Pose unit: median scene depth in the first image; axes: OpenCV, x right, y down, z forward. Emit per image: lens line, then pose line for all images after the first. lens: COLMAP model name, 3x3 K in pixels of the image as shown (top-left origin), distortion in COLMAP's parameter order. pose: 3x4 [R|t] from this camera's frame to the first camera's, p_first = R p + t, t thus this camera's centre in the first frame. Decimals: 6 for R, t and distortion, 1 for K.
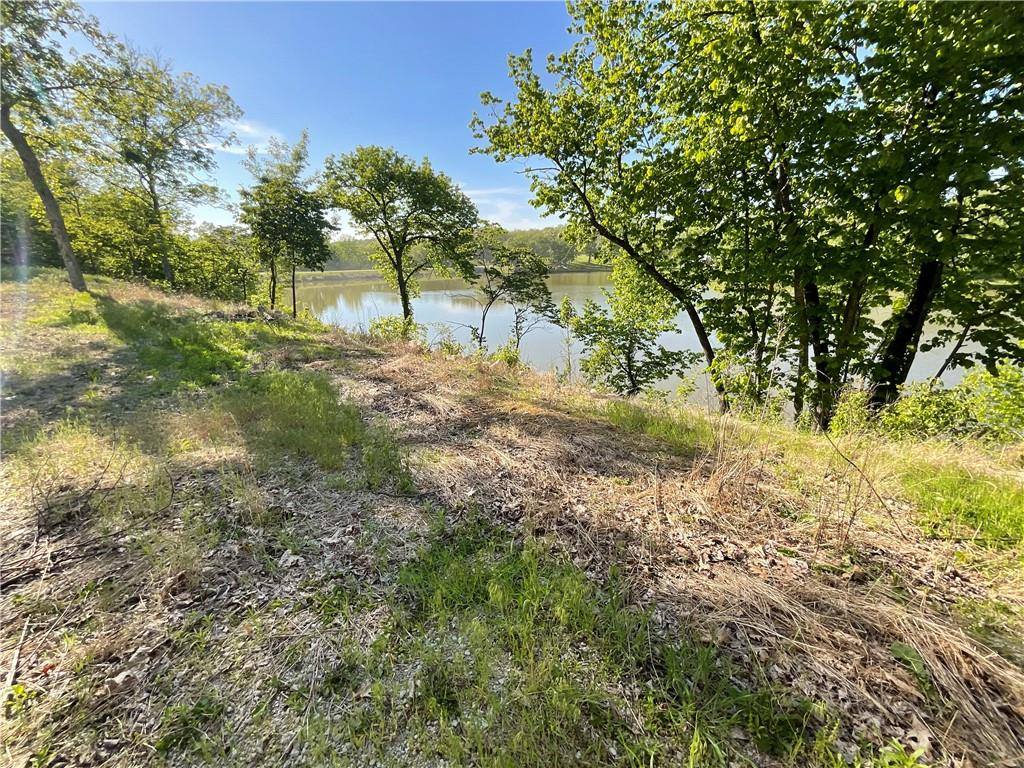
lens RADIAL K [[412.8, 0, 509.4], [0, 412.8, 382.9], [0, 0, 1]] dist [-0.000365, 0.000260]
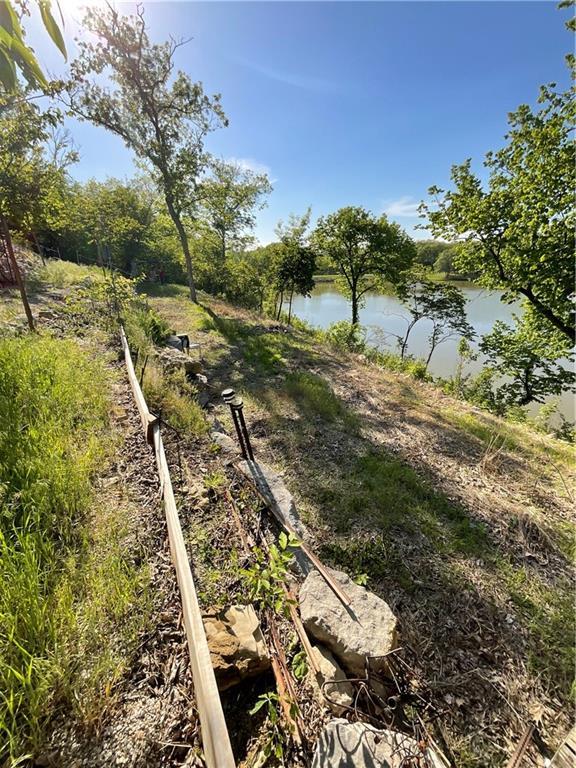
lens RADIAL K [[309.6, 0, 290.5], [0, 309.6, 382.0], [0, 0, 1]] dist [-0.000365, 0.000260]
pose [[0.908173, 0.151897, -0.390062, 0.012353], [-0.124153, 0.987652, 0.095545, -0.036086], [0.399759, -0.038344, 0.915818, -0.155460]]
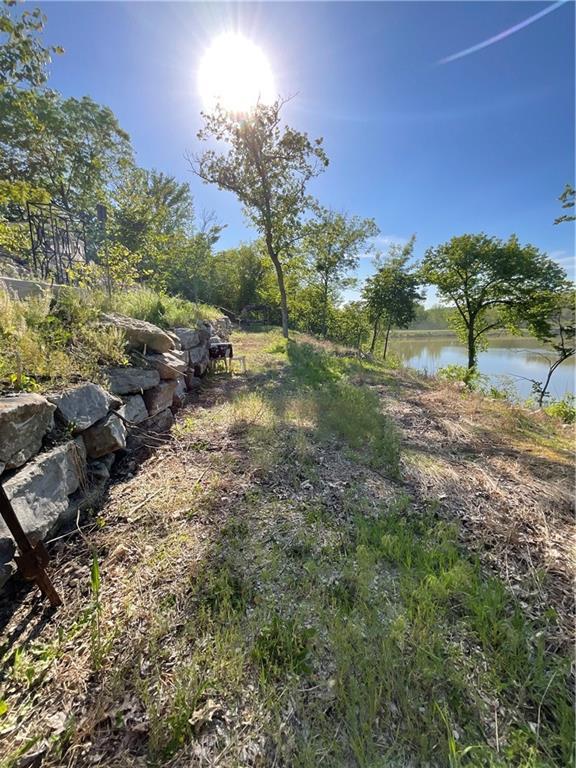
lens RADIAL K [[309.6, 0, 290.5], [0, 309.6, 383.4], [0, 0, 1]] dist [-0.000365, 0.000260]
pose [[0.702308, 0.129215, -0.700048, 0.028152], [-0.195887, 0.980503, -0.015537, 0.006652], [0.684392, 0.148042, 0.713927, -0.000285]]
